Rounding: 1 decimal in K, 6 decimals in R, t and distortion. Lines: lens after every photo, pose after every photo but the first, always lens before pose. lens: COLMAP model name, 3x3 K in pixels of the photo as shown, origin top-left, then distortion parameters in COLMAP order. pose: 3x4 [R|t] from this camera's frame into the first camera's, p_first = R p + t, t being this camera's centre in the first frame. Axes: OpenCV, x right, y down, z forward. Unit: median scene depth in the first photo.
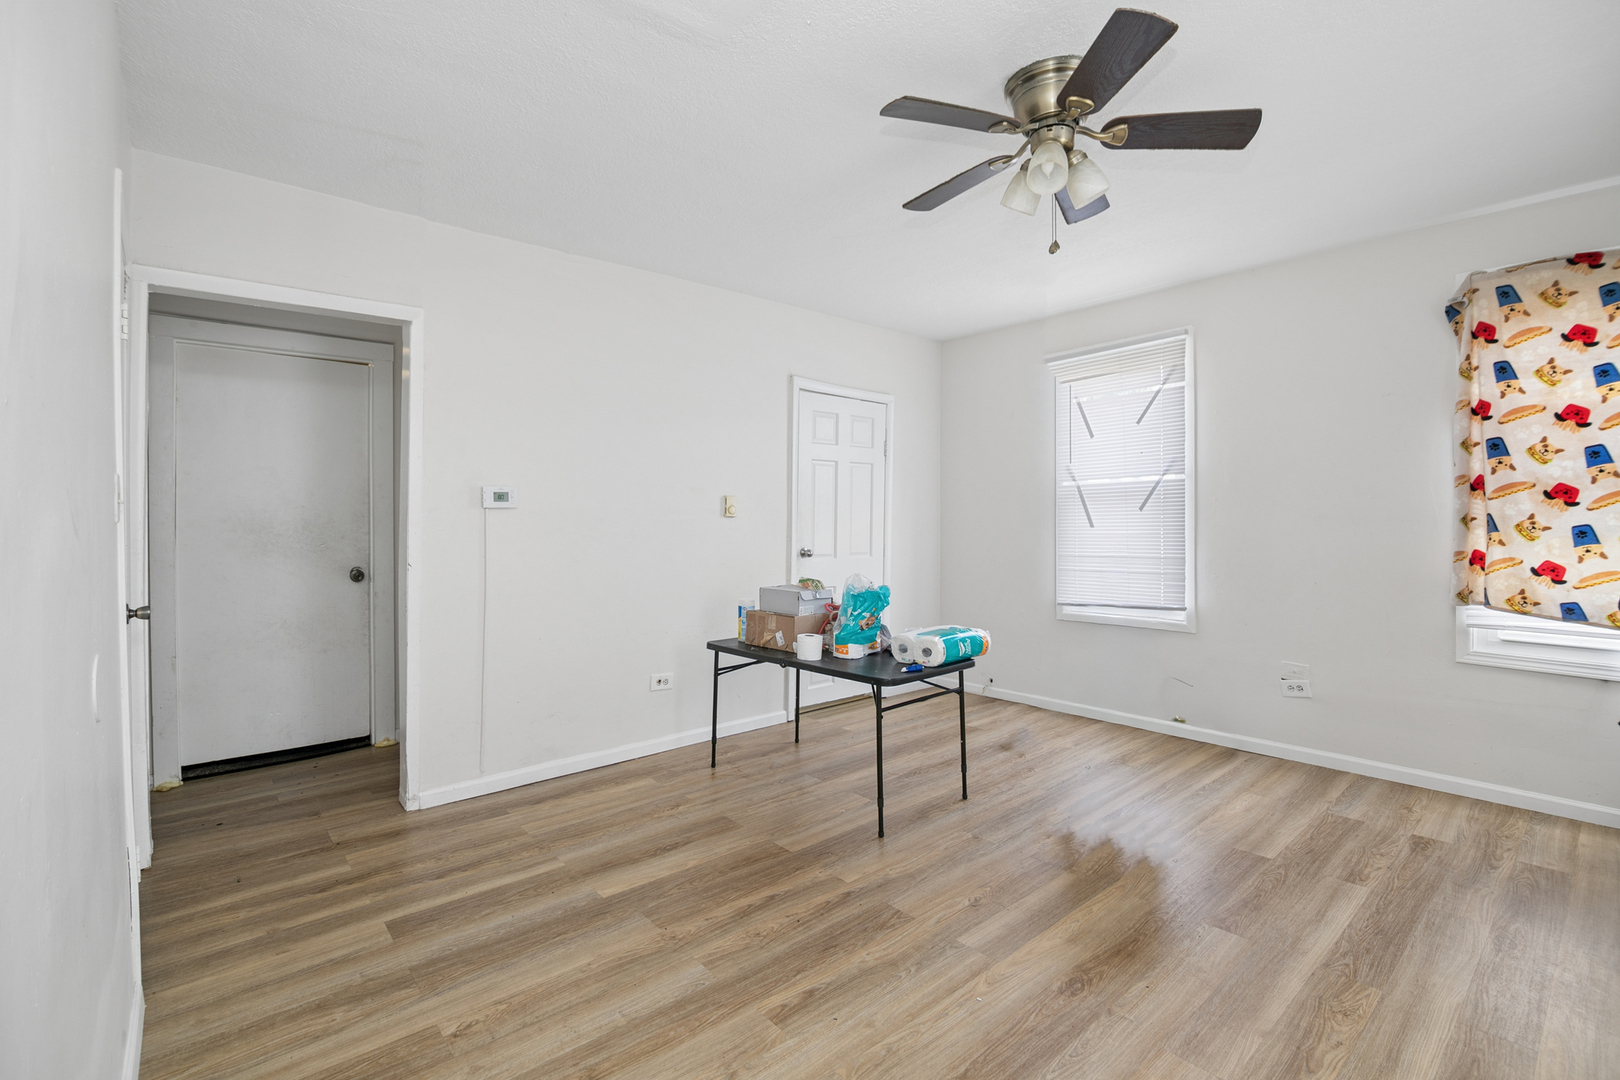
lens RADIAL K [[738.1, 0, 809.2], [0, 738.1, 522.3], [0, 0, 1]] dist [-0.018725, -0.000566]
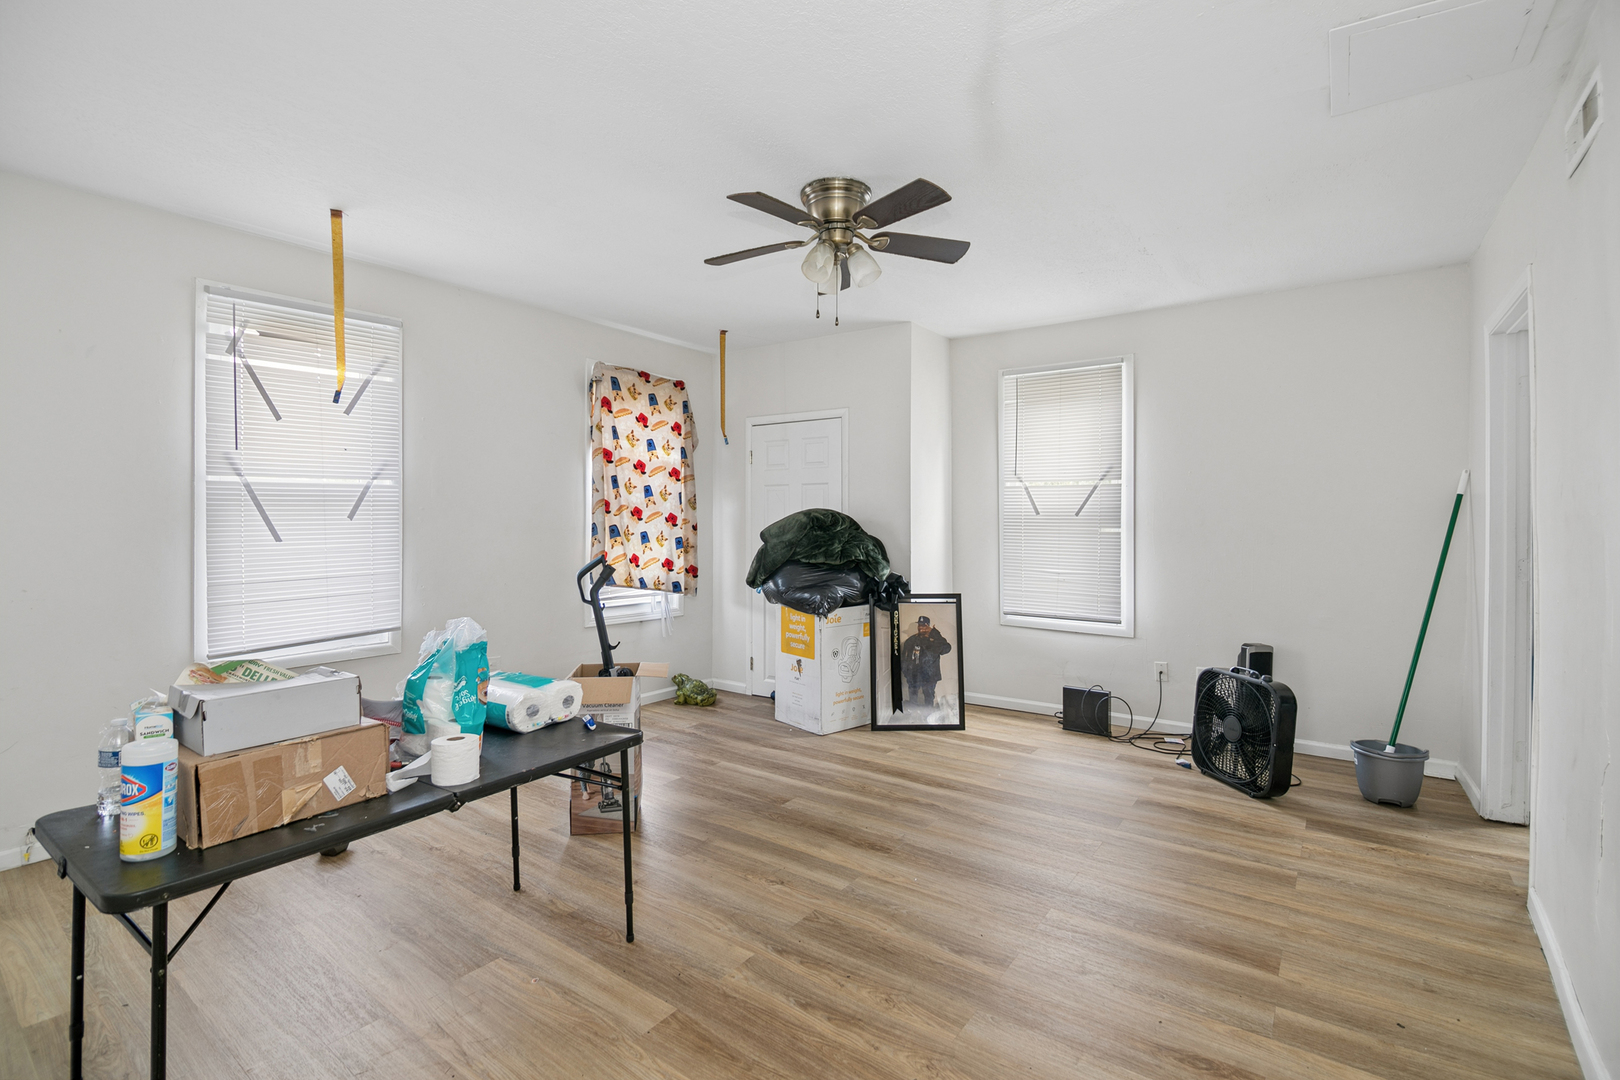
lens RADIAL K [[738.1, 0, 807.8], [0, 738.1, 541.8], [0, 0, 1]] dist [-0.018725, -0.000566]
pose [[-0.234555, -0.018785, 0.971921, -0.684265], [0.008128, 0.999740, 0.021285, -0.005942], [-0.972069, 0.012892, -0.234342, 0.991154]]
